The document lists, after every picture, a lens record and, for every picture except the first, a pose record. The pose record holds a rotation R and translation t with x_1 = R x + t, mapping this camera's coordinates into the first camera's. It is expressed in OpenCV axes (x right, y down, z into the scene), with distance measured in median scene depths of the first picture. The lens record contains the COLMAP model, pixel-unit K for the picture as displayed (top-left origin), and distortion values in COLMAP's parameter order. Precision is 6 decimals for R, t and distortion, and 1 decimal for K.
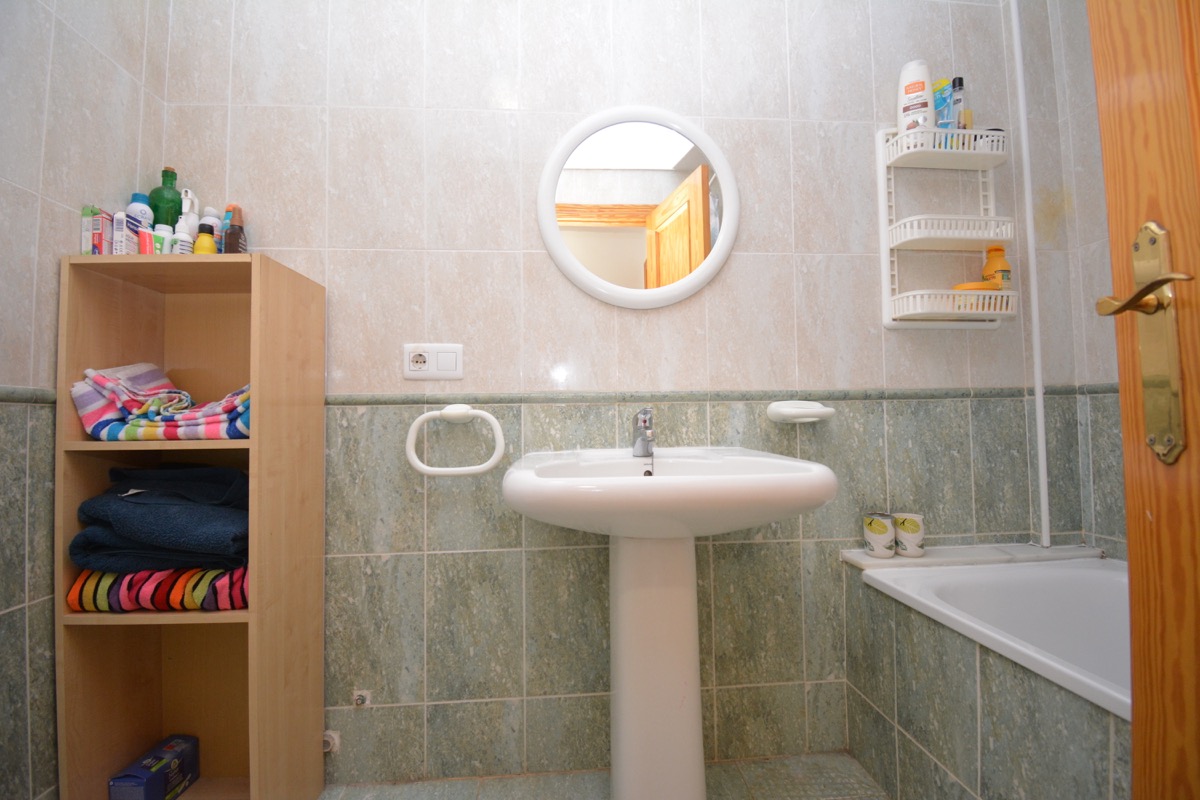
lens RADIAL K [[525.2, 0, 599.2], [0, 525.2, 395.5], [0, 0, 1]] dist [0.028800, -0.031175]
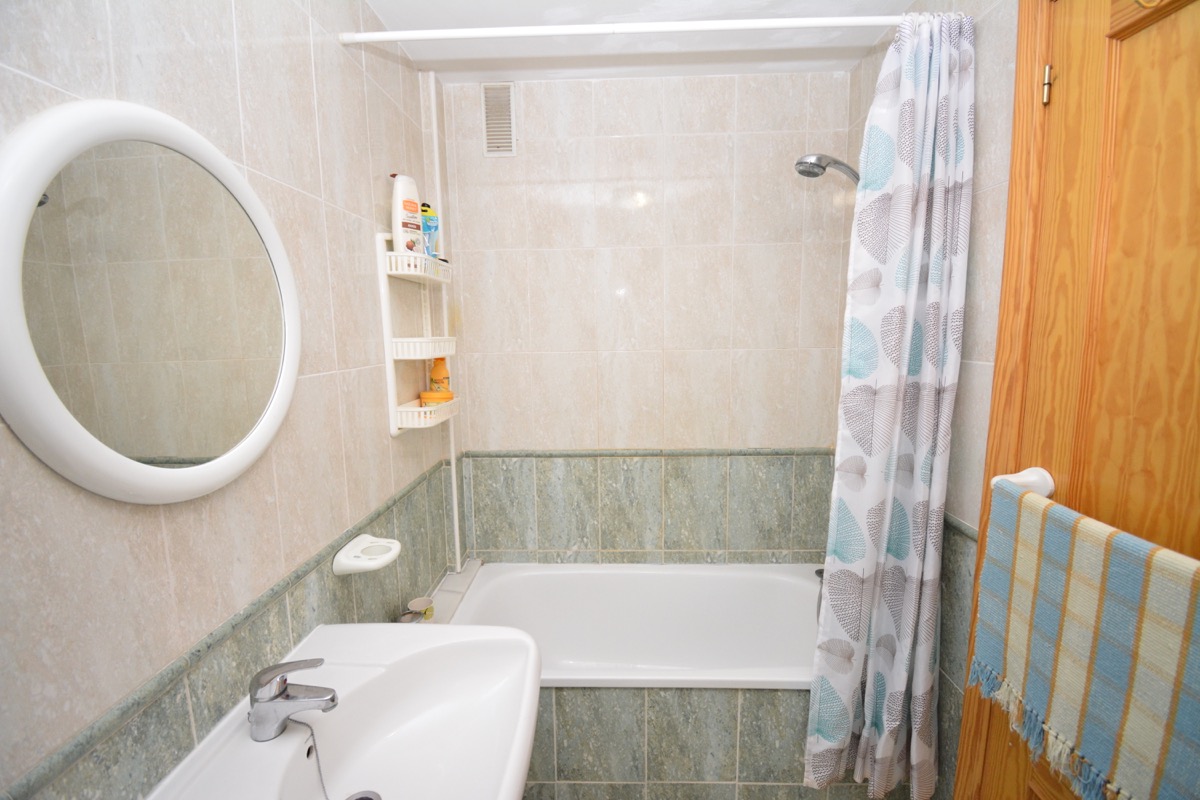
lens RADIAL K [[525.2, 0, 599.2], [0, 525.2, 395.5], [0, 0, 1]] dist [0.028800, -0.031175]
pose [[0.104999, -0.117979, 0.987449, -0.430406], [-0.034027, 0.991930, 0.122132, -0.357215], [-0.993890, -0.046424, 0.100137, 0.516467]]
